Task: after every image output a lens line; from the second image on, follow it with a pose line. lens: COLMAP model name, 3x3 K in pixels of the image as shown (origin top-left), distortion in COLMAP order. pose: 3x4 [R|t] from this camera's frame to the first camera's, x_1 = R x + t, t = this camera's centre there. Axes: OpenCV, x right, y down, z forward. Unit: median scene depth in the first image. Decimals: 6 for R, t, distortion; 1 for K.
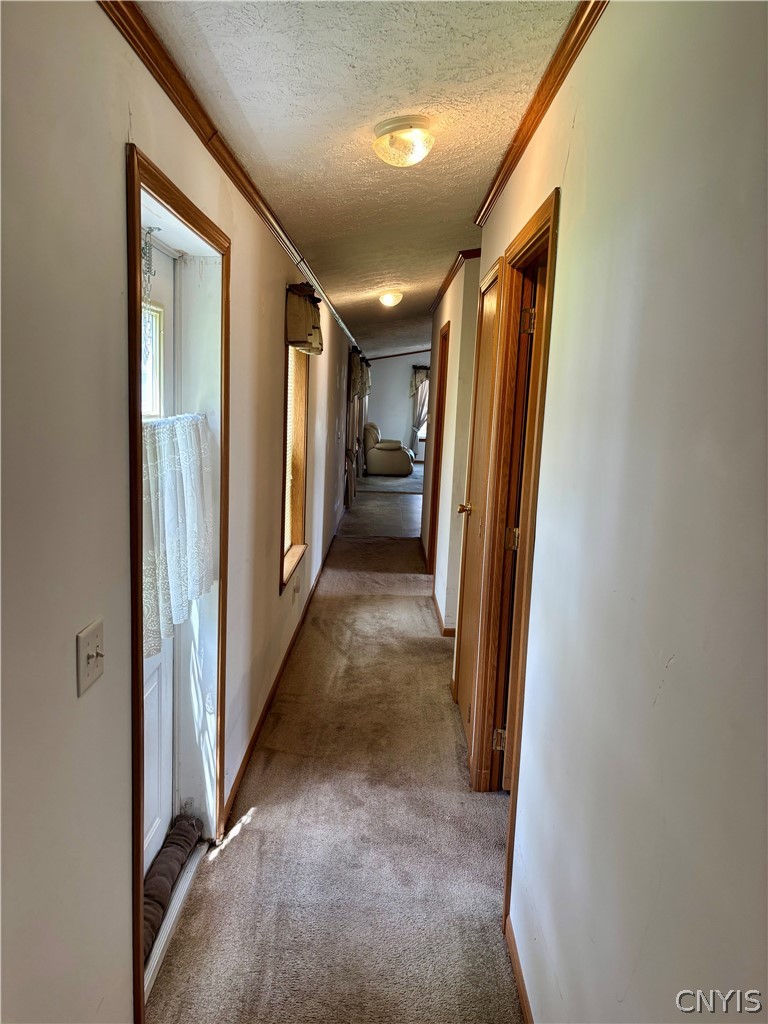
lens RADIAL K [[767.6, 0, 382.8], [0, 767.6, 514.5], [0, 0, 1]] dist [0.035250, -0.036861]
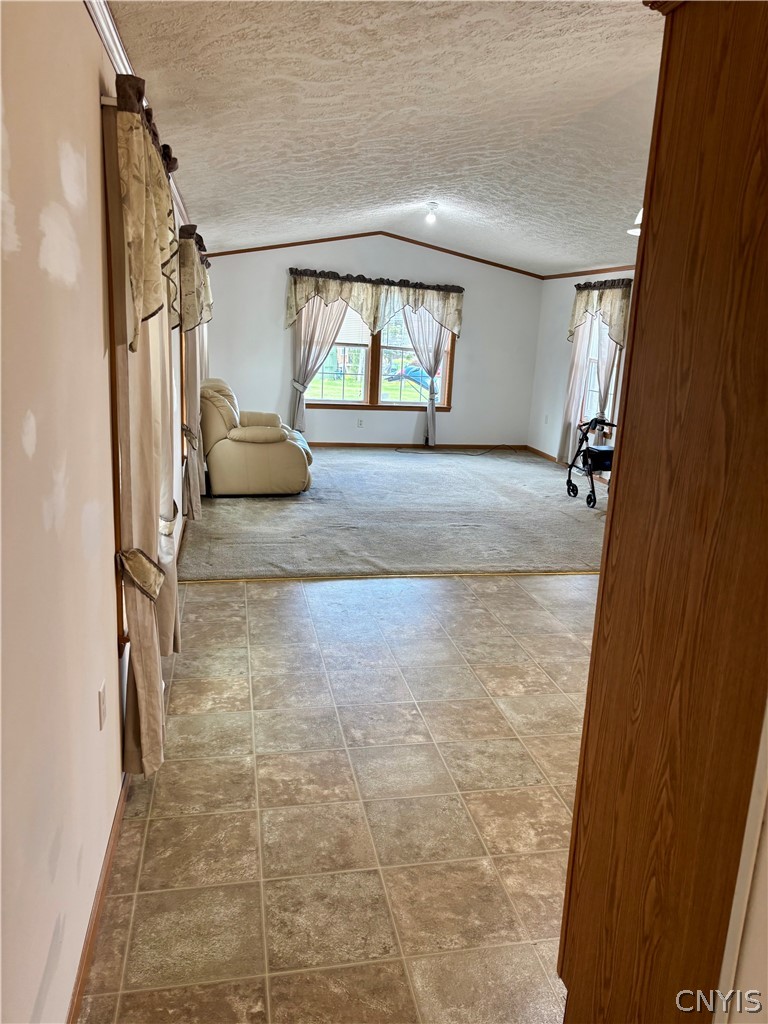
lens RADIAL K [[767.6, 0, 390.8], [0, 767.6, 508.8], [0, 0, 1]] dist [0.035250, -0.036861]
pose [[0.978477, -0.039756, 0.202492, -0.009643], [0.023560, 0.996372, 0.081774, -0.080232], [-0.205009, -0.075243, 0.975864, 0.525708]]
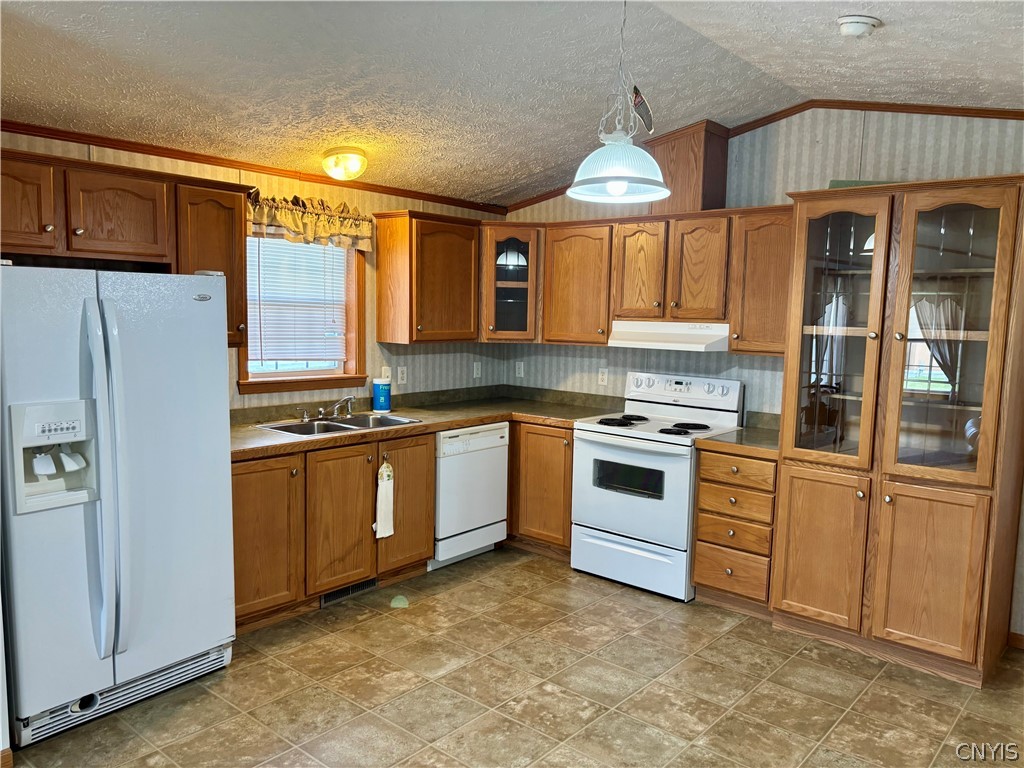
lens RADIAL K [[767.6, 0, 509.3], [0, 767.6, 392.5], [0, 0, 1]] dist [0.035250, -0.036861]
pose [[-0.762933, -0.115839, 0.636015, -0.081037], [0.055940, 0.968296, 0.243461, -0.134834], [-0.644053, 0.221323, -0.732265, 0.855435]]
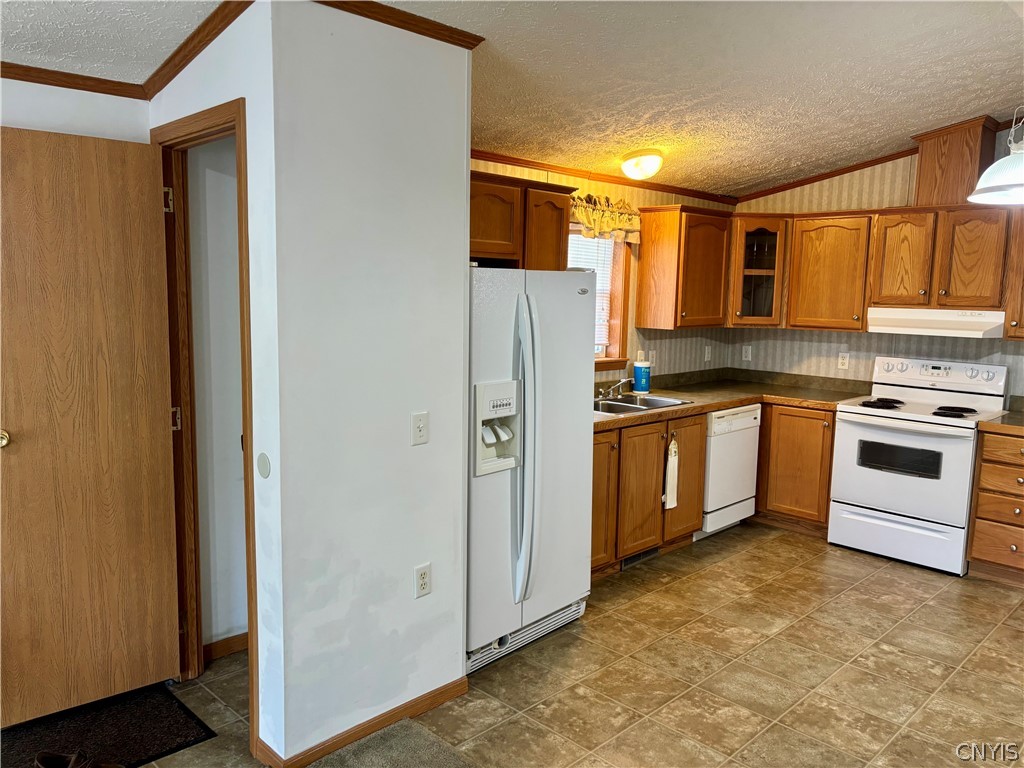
lens RADIAL K [[767.6, 0, 513.2], [0, 767.6, 383.1], [0, 0, 1]] dist [0.035250, -0.036861]
pose [[-0.707890, -0.129691, 0.694314, -0.036096], [0.068447, 0.965776, 0.250183, -0.146120], [-0.702998, 0.224626, -0.674786, 0.927582]]
